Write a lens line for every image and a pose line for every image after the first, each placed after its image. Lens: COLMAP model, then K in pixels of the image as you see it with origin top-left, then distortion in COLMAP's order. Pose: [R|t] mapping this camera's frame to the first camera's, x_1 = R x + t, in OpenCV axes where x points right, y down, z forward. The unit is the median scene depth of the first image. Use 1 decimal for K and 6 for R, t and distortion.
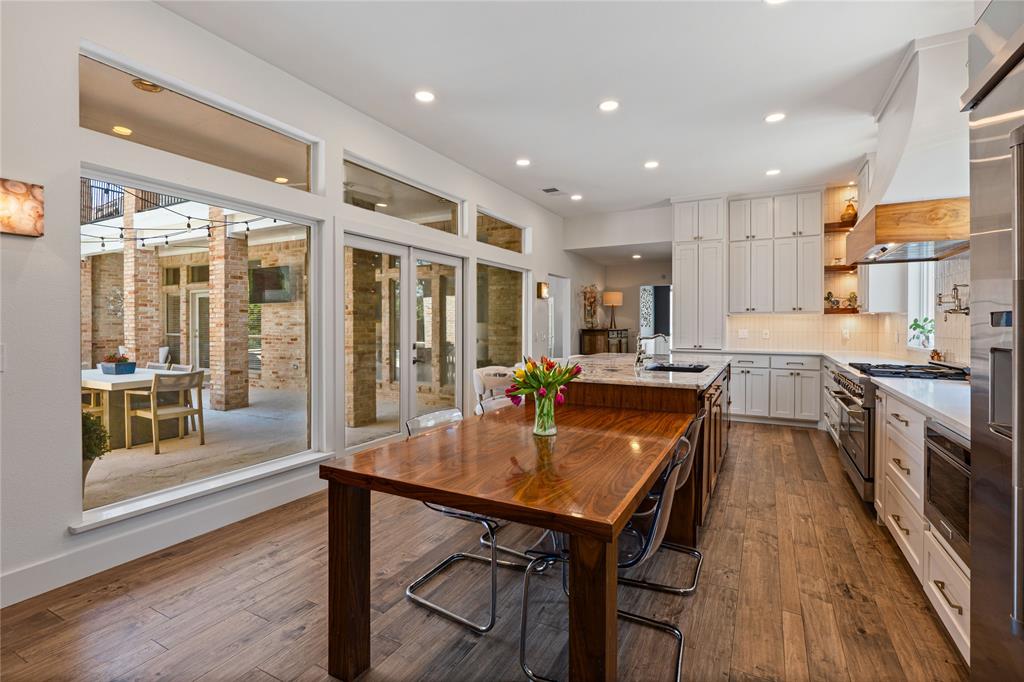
lens RADIAL K [[478.3, 0, 513.8], [0, 478.3, 331.8], [0, 0, 1]] dist [-0.003223, 0.001488]
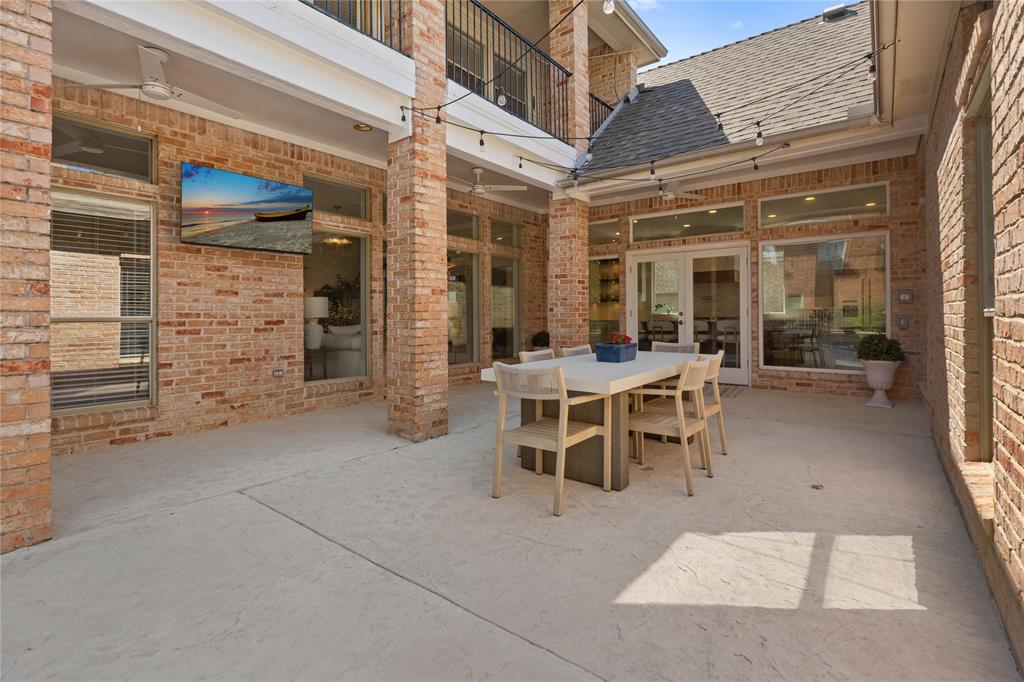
lens RADIAL K [[478.3, 0, 514.4], [0, 478.3, 314.9], [0, 0, 1]] dist [-0.003223, 0.001488]
pose [[0.174332, 0.004677, 0.984676, -0.926688], [0.019370, 0.999779, -0.008178, 0.016697], [-0.984496, 0.020499, 0.174202, 0.629844]]
